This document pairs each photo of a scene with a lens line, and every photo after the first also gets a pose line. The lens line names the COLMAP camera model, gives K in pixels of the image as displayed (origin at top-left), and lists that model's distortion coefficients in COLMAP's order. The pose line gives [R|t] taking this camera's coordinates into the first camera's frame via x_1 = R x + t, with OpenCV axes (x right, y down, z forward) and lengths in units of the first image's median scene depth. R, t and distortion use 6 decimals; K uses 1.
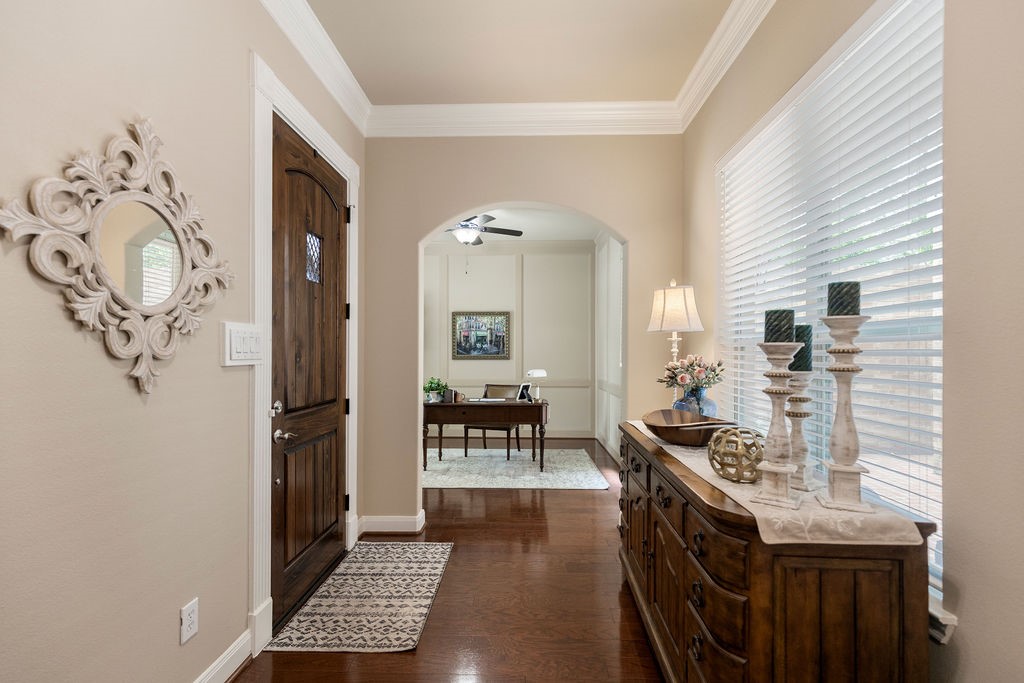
lens RADIAL K [[467.3, 0, 510.1], [0, 467.3, 349.5], [0, 0, 1]] dist [0.001092, 0.000447]
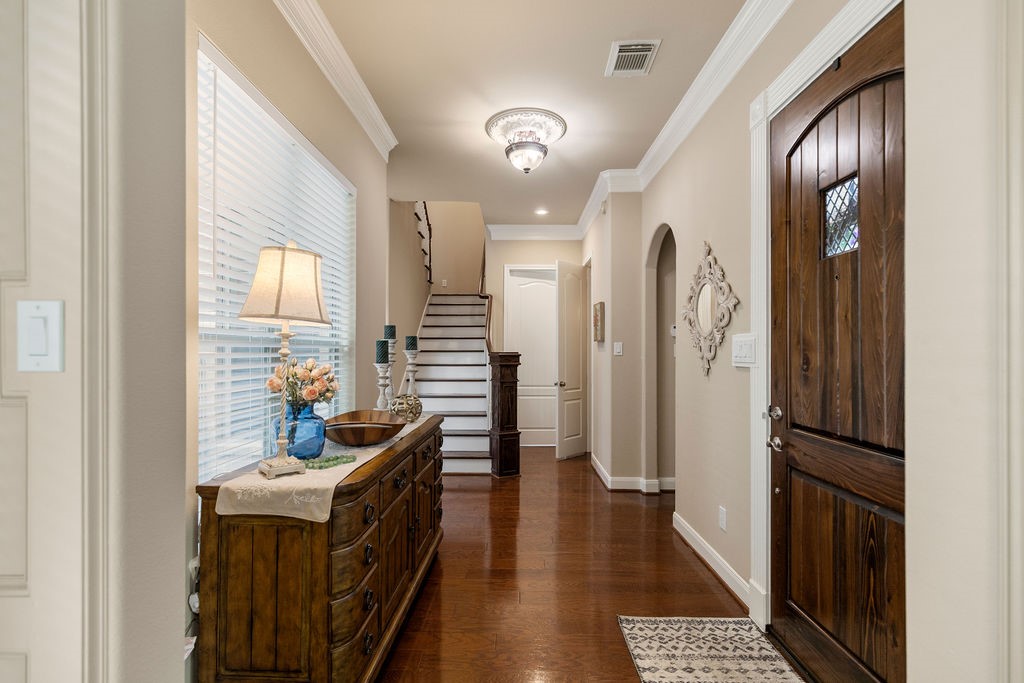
lens RADIAL K [[467.3, 0, 512.0], [0, 467.3, 348.0], [0, 0, 1]] dist [0.001092, 0.000447]
pose [[-0.999780, -0.006579, -0.019925, 0.034738], [-0.006212, 0.999811, -0.018444, 0.004091], [0.020042, -0.018317, -0.999631, 0.939385]]
